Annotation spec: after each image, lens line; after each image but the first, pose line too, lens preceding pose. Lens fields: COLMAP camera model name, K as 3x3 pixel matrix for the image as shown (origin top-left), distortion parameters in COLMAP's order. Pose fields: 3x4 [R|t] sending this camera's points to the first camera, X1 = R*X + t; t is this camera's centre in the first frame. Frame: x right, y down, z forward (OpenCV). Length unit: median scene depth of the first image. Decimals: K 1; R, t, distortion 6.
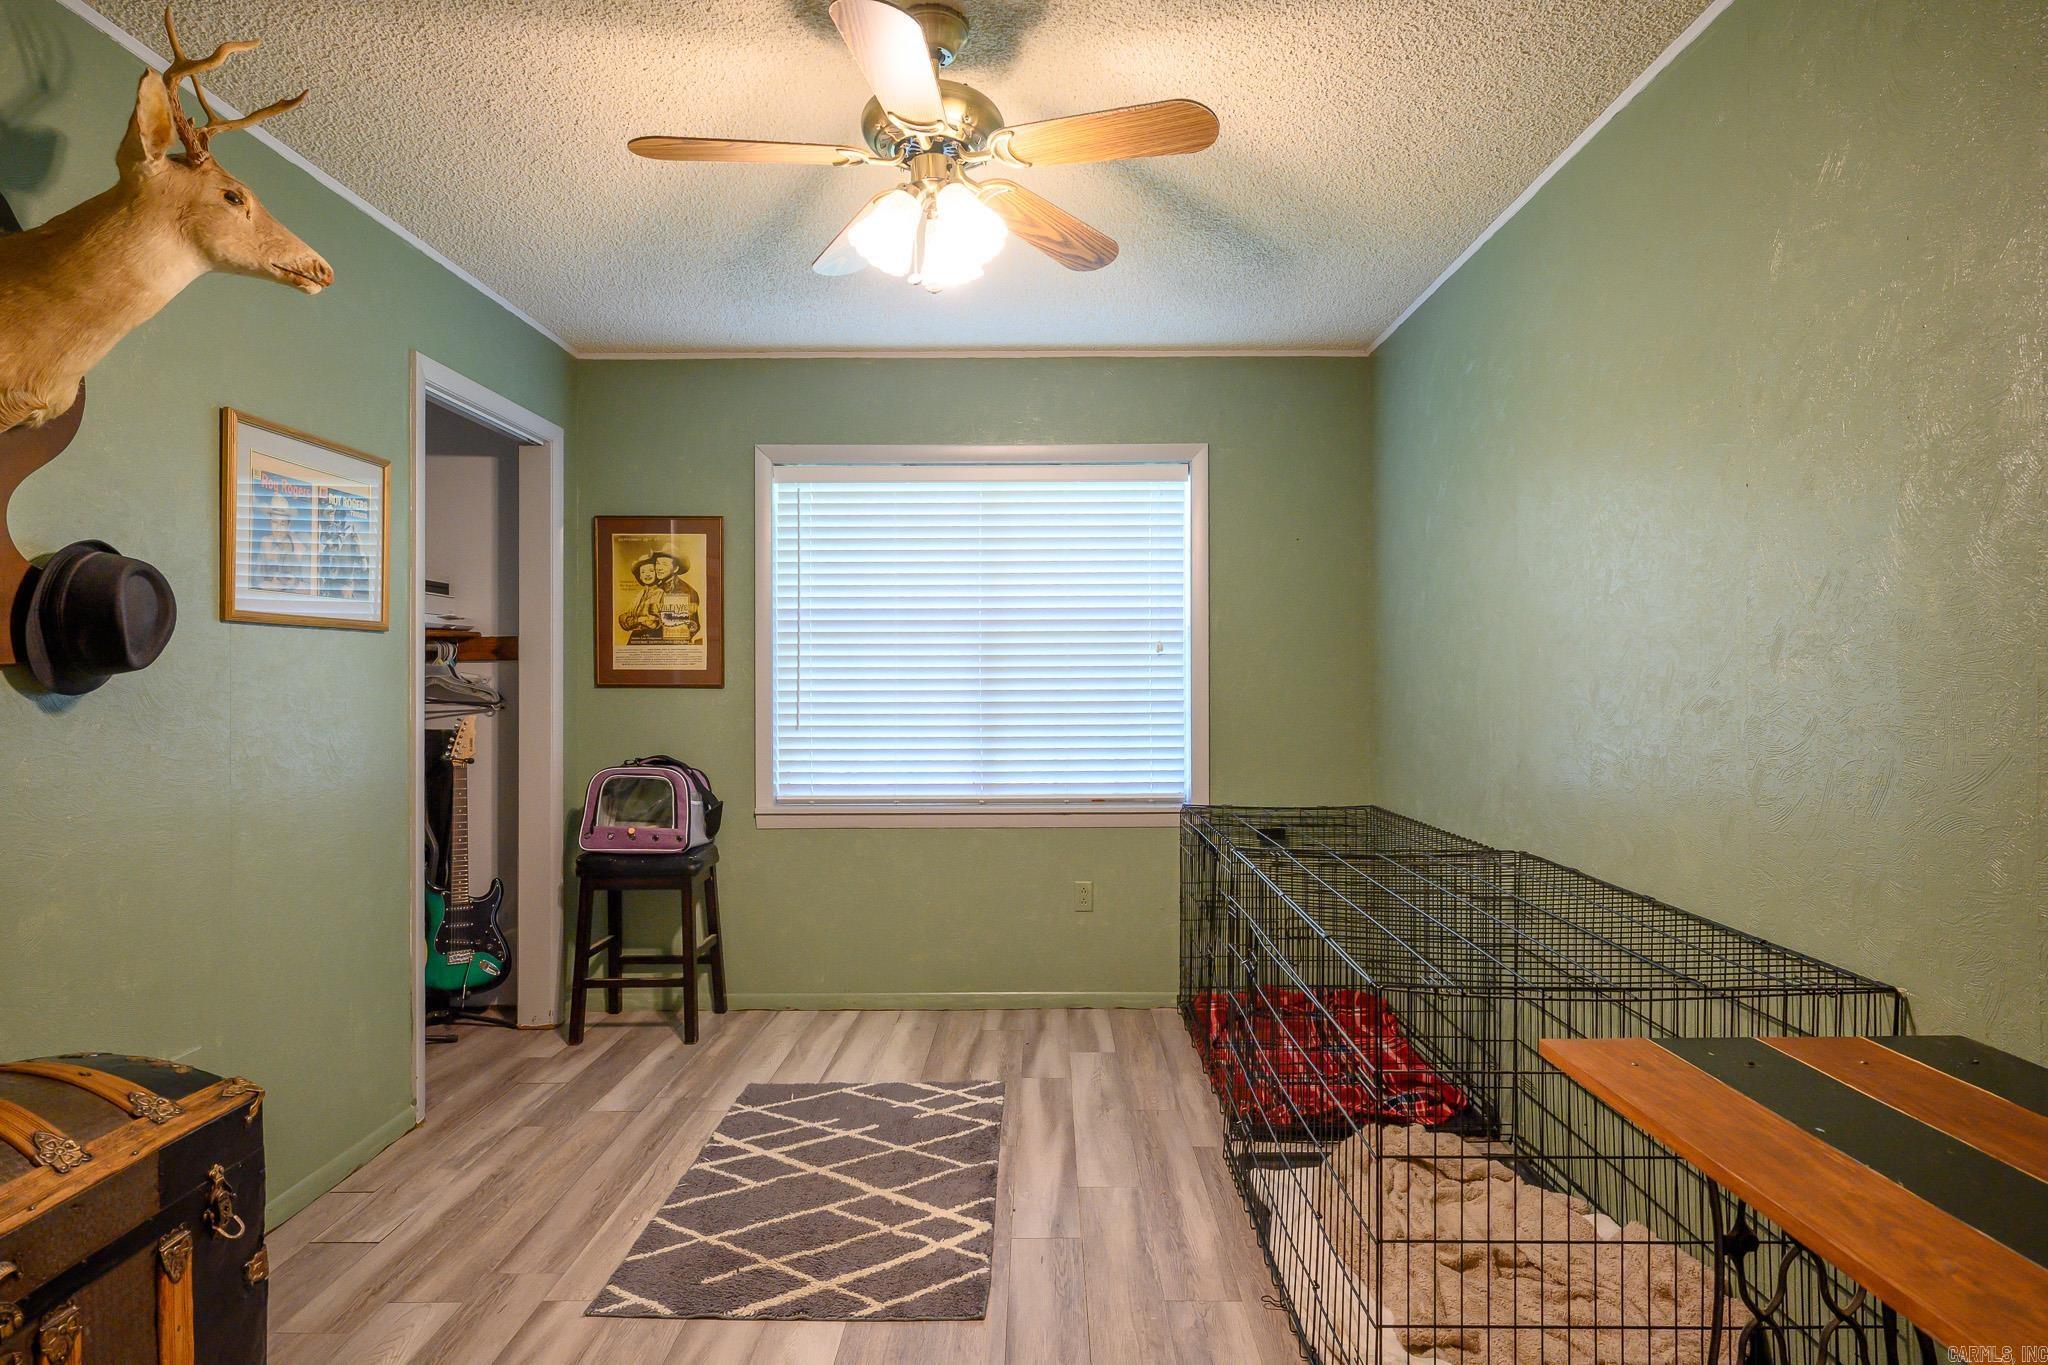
lens RADIAL K [[1032.5, 0, 1024.0], [0, 1032.5, 682.5], [0, 0, 1]] dist [-0.003710, -0.000869]
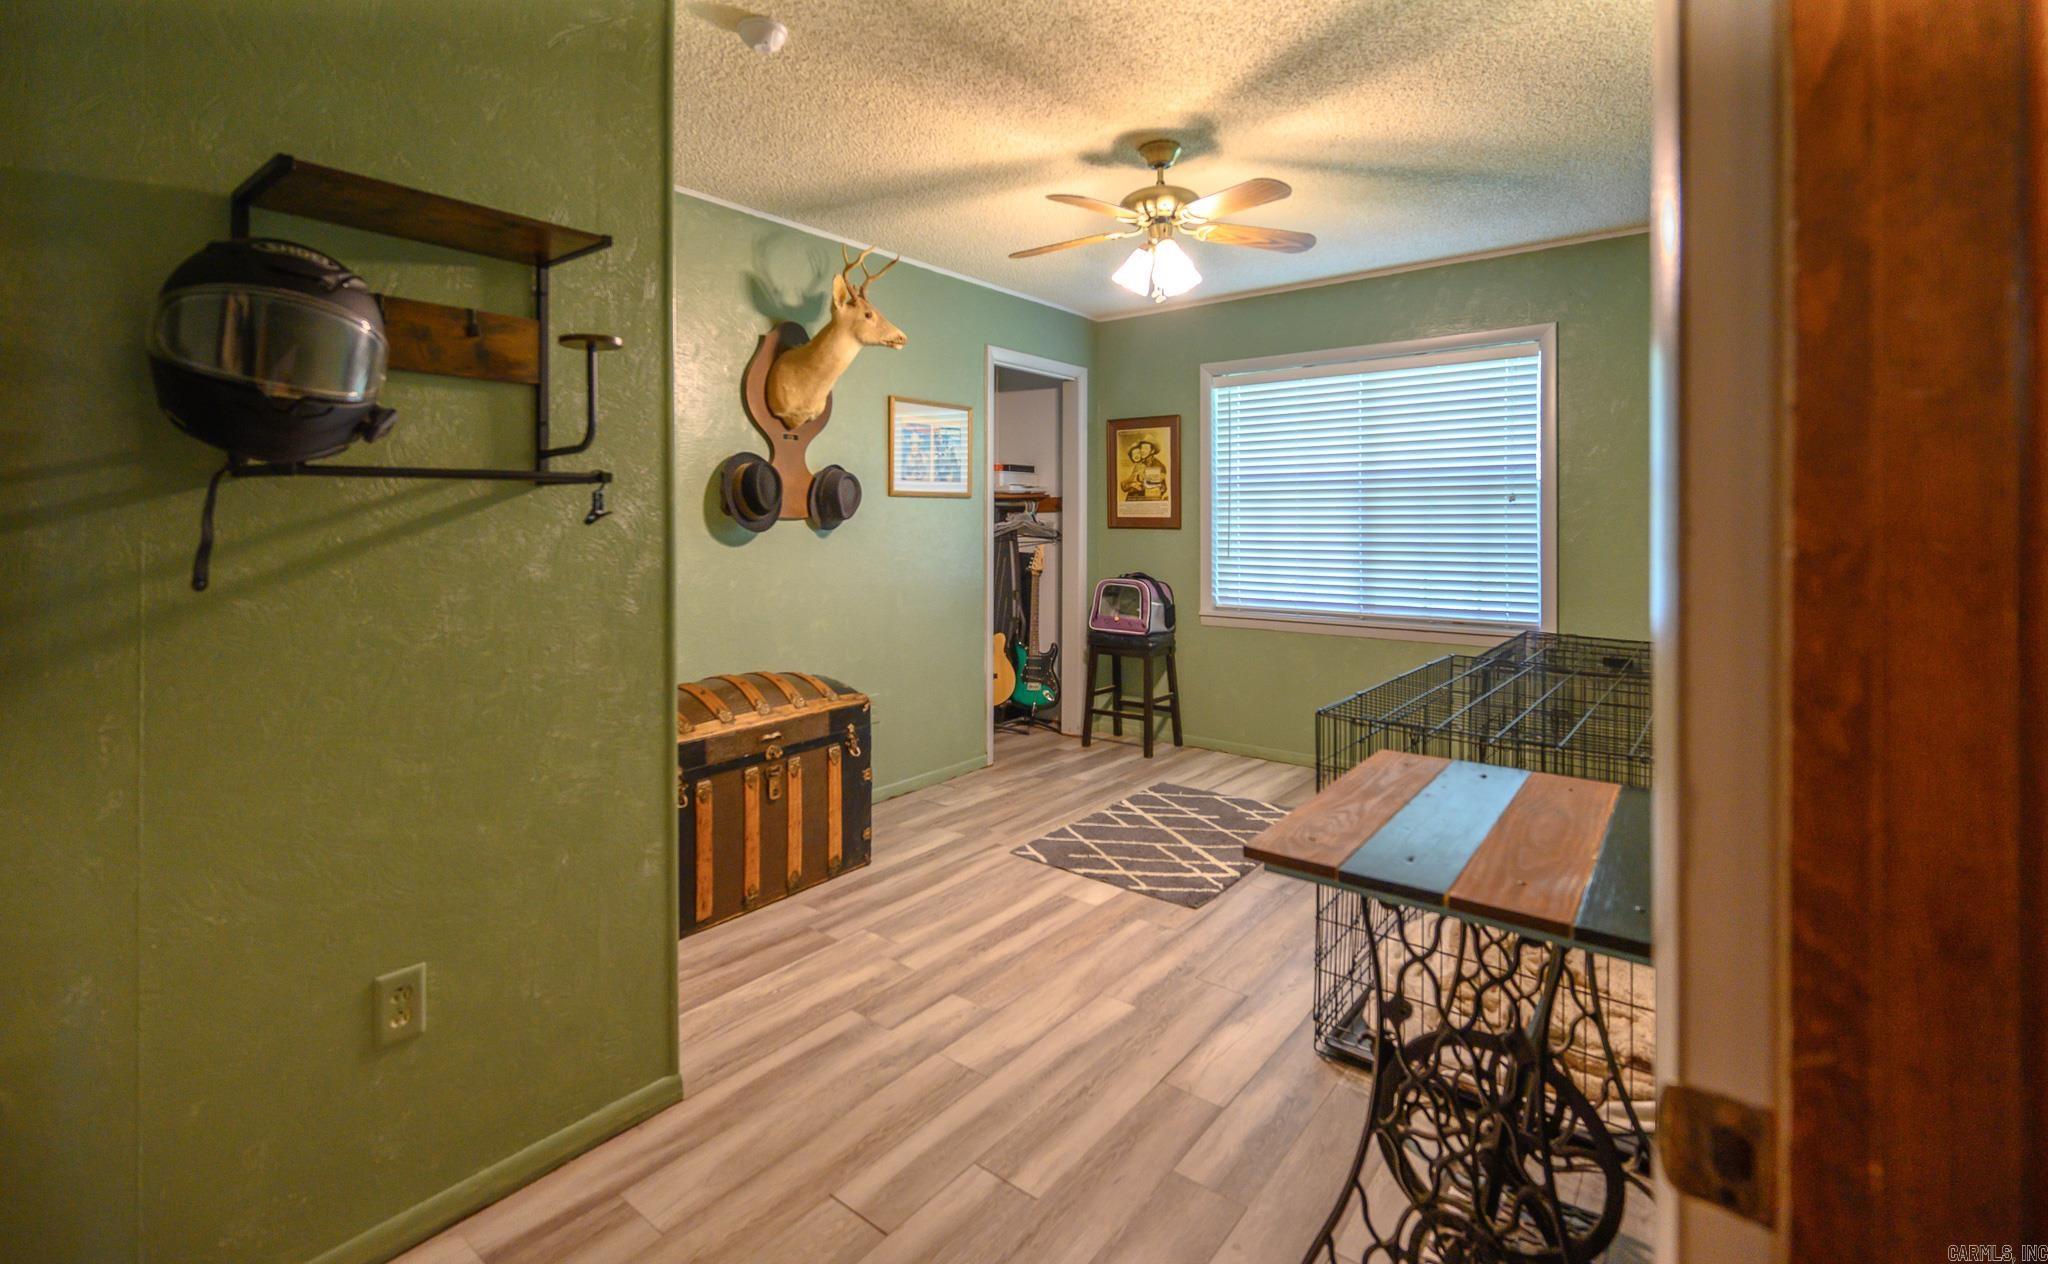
lens RADIAL K [[895.8, 0, 1025.0], [0, 895.8, 531.2], [0, 0, 1]] dist [0.000415, 0.000015]
pose [[0.790399, 0.009159, -0.612523, 0.346346], [-0.003813, 0.999942, 0.010032, -0.004418], [0.612580, -0.005594, 0.790389, -0.174088]]
